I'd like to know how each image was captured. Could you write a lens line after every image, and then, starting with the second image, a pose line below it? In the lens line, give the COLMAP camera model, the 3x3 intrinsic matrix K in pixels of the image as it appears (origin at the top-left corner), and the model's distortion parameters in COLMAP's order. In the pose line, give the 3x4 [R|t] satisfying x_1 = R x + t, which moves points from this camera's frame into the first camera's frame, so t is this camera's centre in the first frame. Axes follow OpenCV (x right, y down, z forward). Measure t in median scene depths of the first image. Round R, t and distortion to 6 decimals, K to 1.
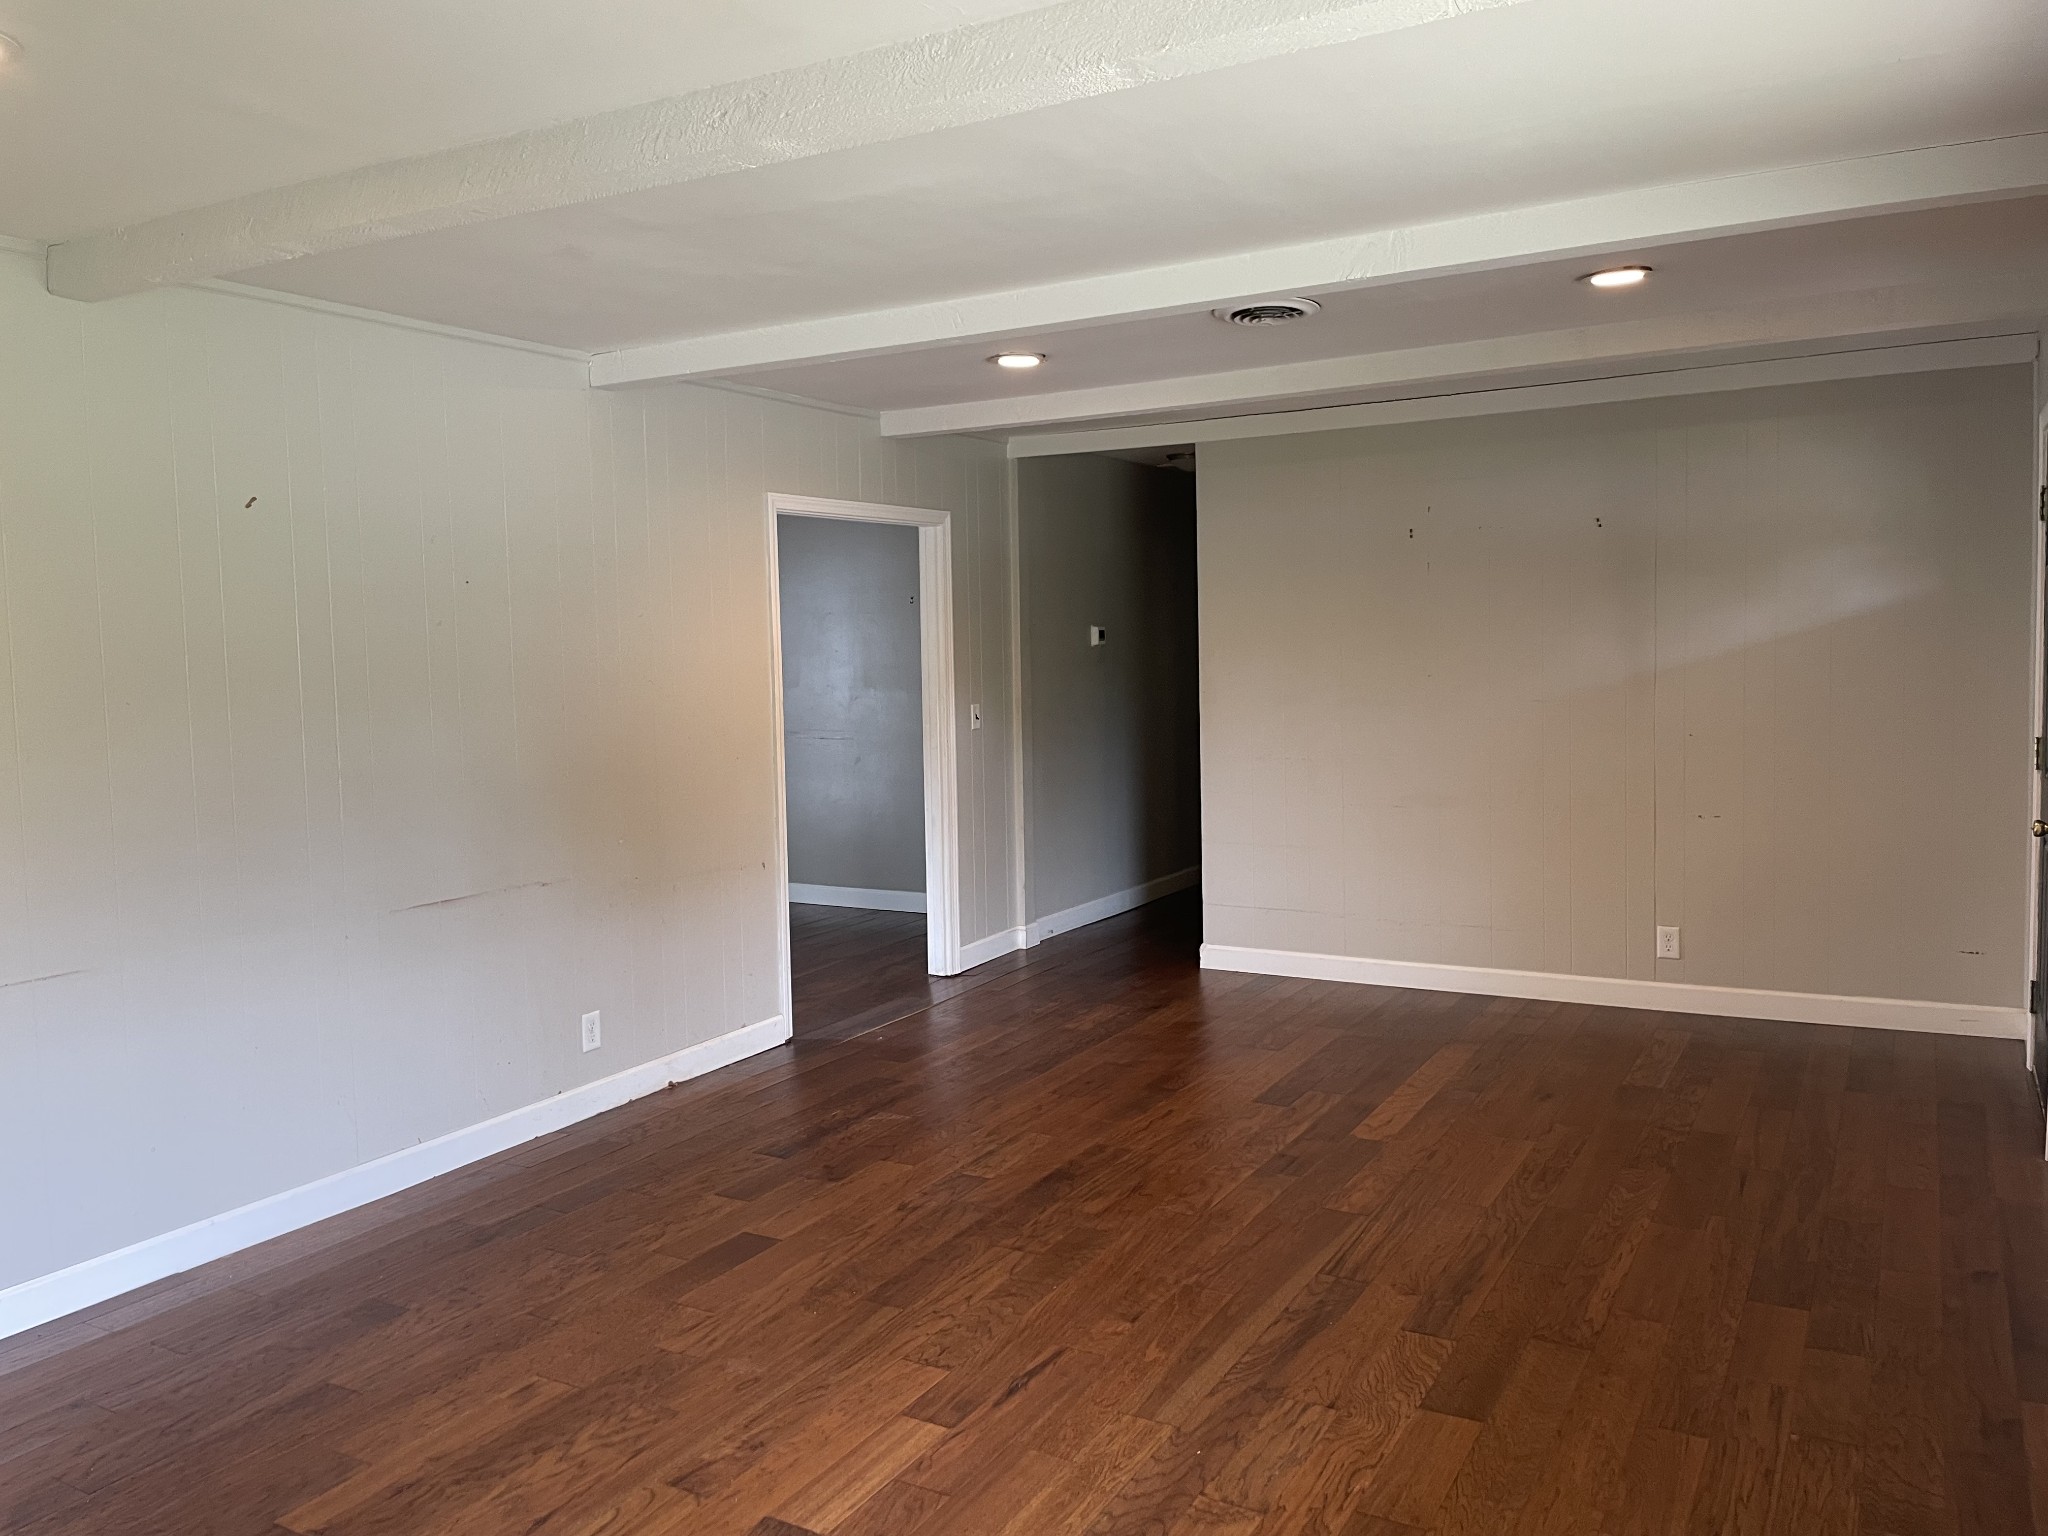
lens RADIAL K [[1562.1, 0, 1012.2], [0, 1562.1, 755.8], [0, 0, 1]] dist [0.094756, -0.121630]
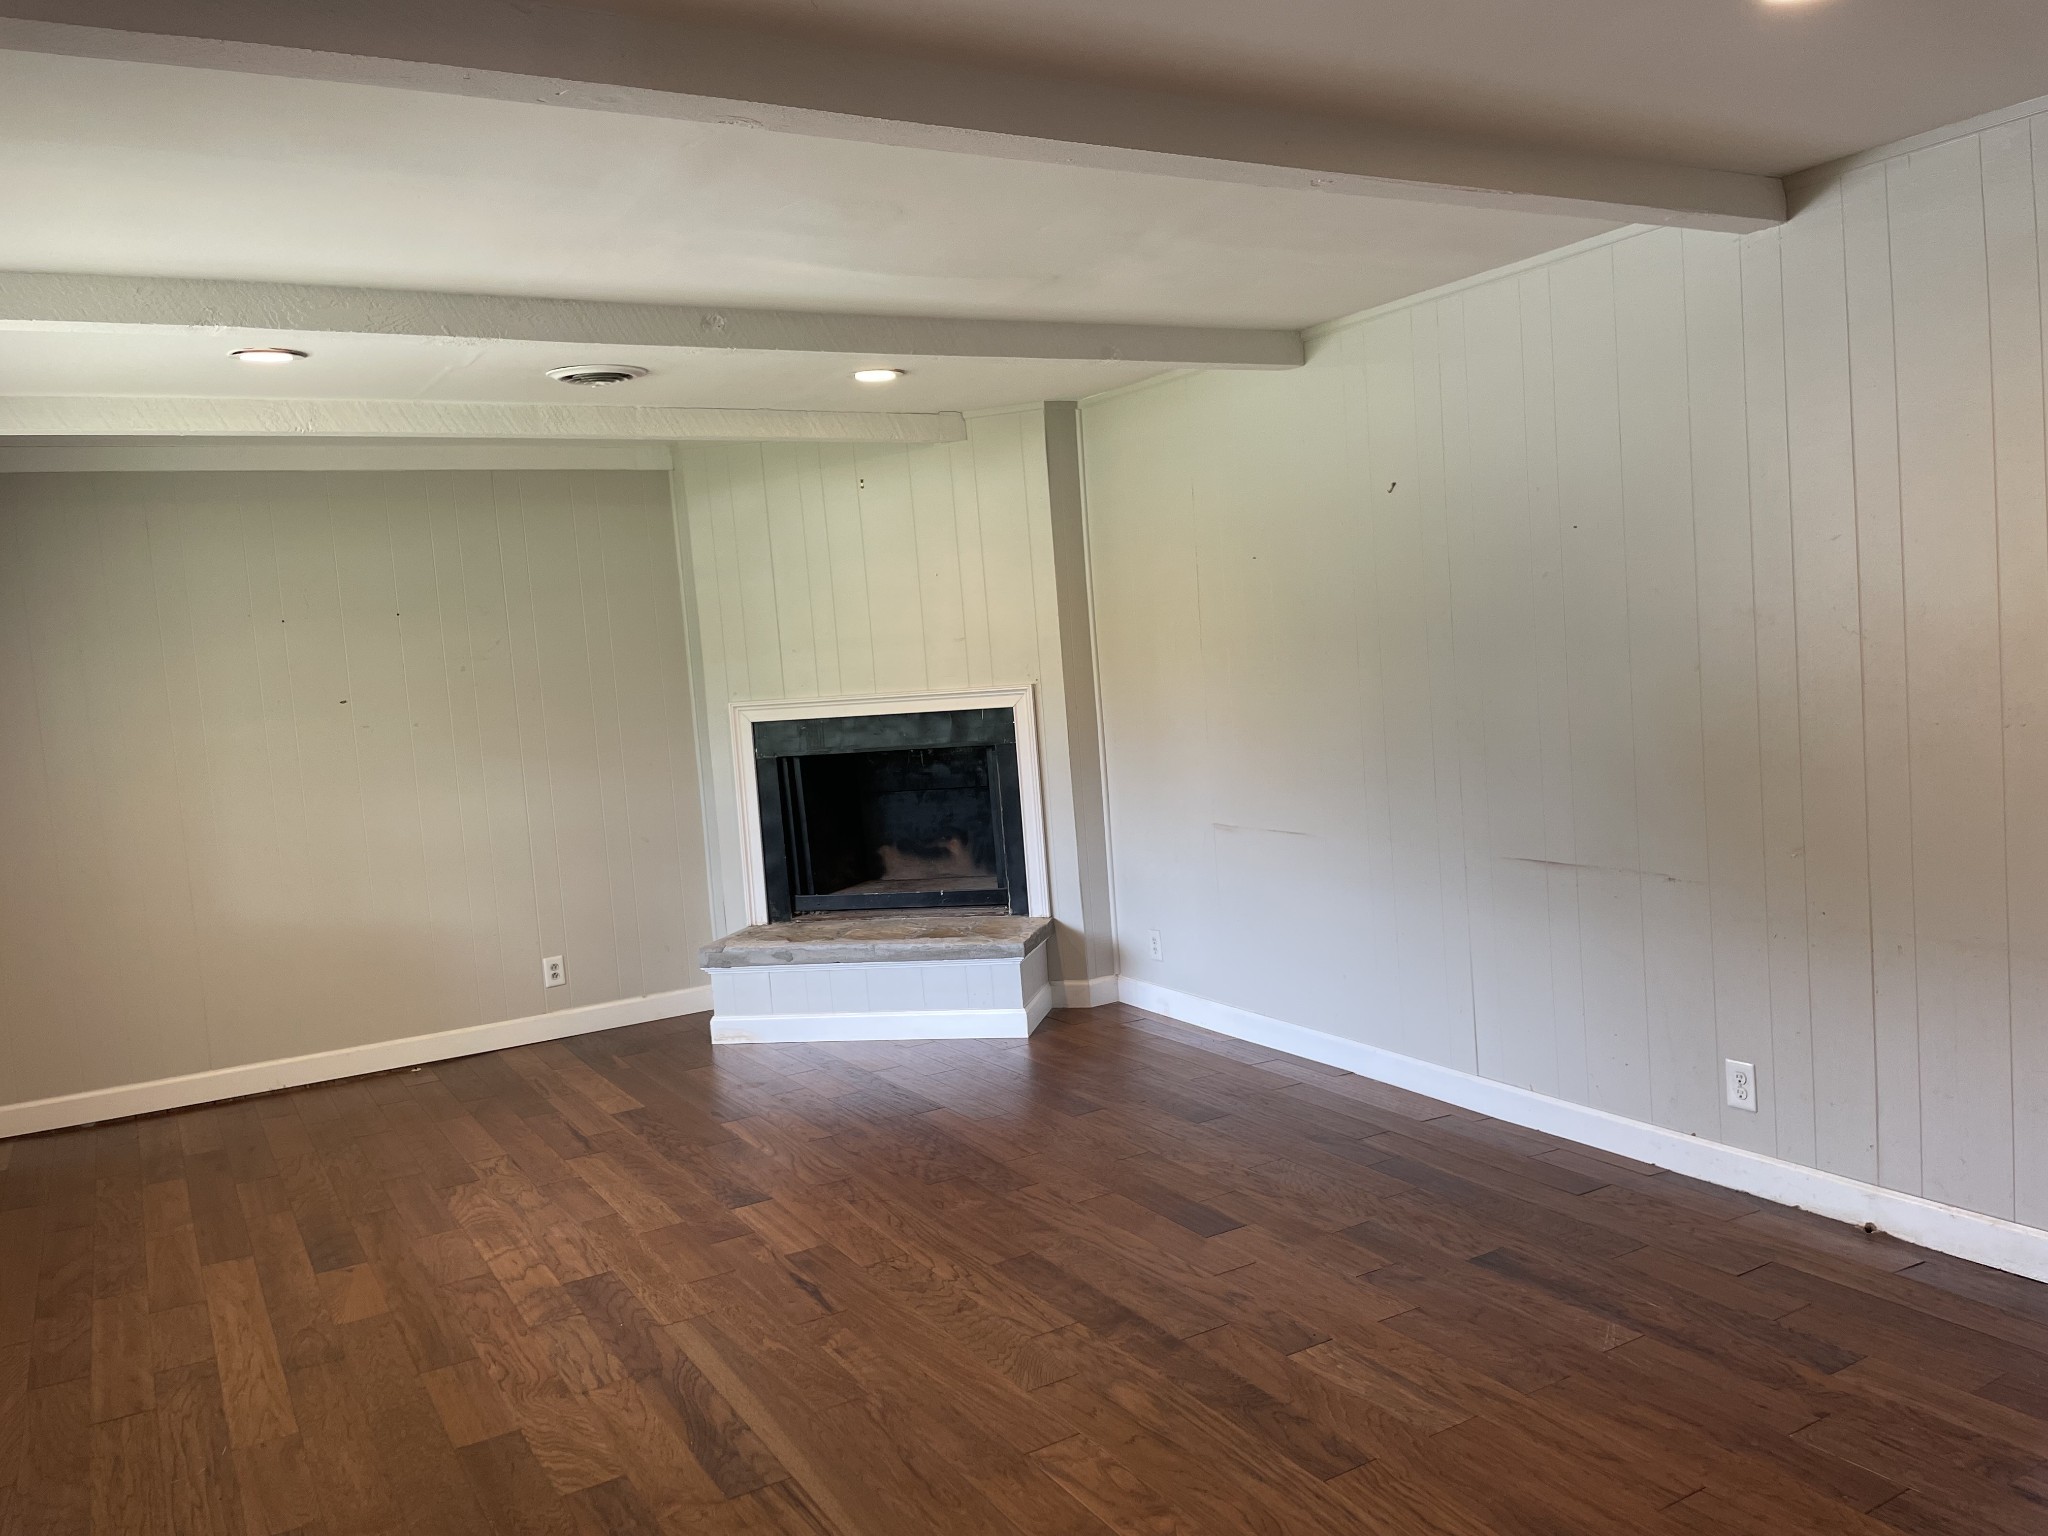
lens RADIAL K [[1562.1, 0, 1012.2], [0, 1562.1, 755.8], [0, 0, 1]] dist [0.094756, -0.121630]
pose [[-0.501084, 0.123935, -0.856478, 0.715591], [0.017184, 0.990922, 0.133336, -0.122471], [0.865228, 0.052095, -0.498665, 1.364516]]
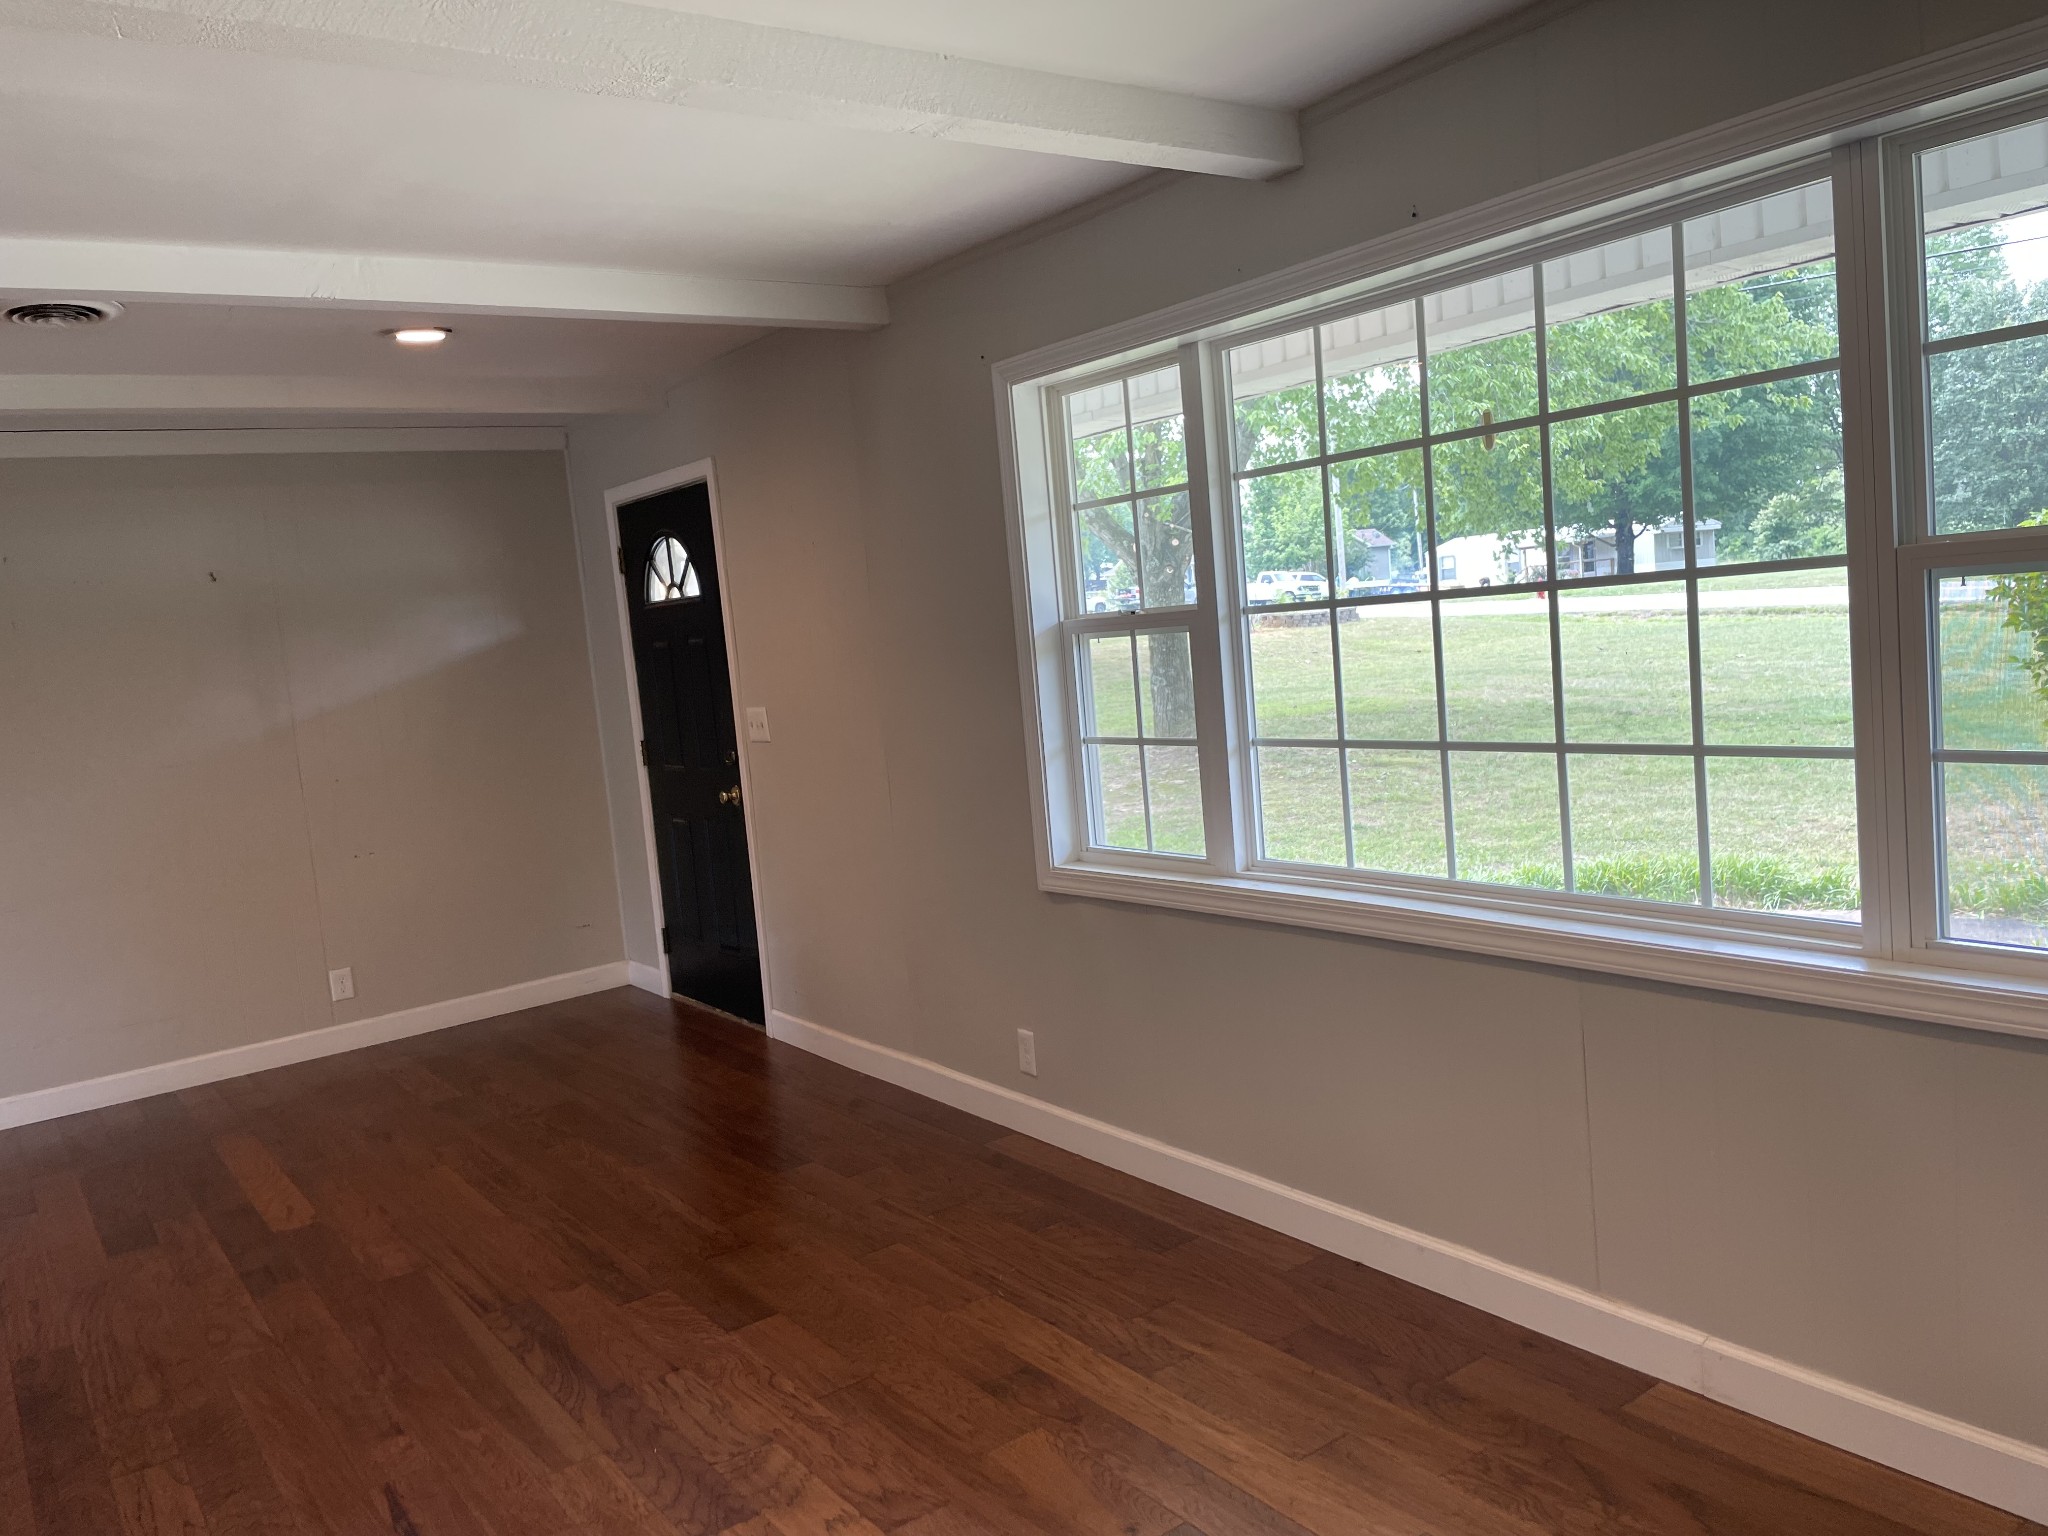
lens RADIAL K [[1562.1, 0, 1012.2], [0, 1562.1, 755.8], [0, 0, 1]] dist [0.094756, -0.121630]
pose [[0.426737, -0.097830, 0.899069, -0.472093], [0.153183, 0.987586, 0.034754, 0.003464], [-0.891308, 0.122891, 0.436425, 0.223404]]
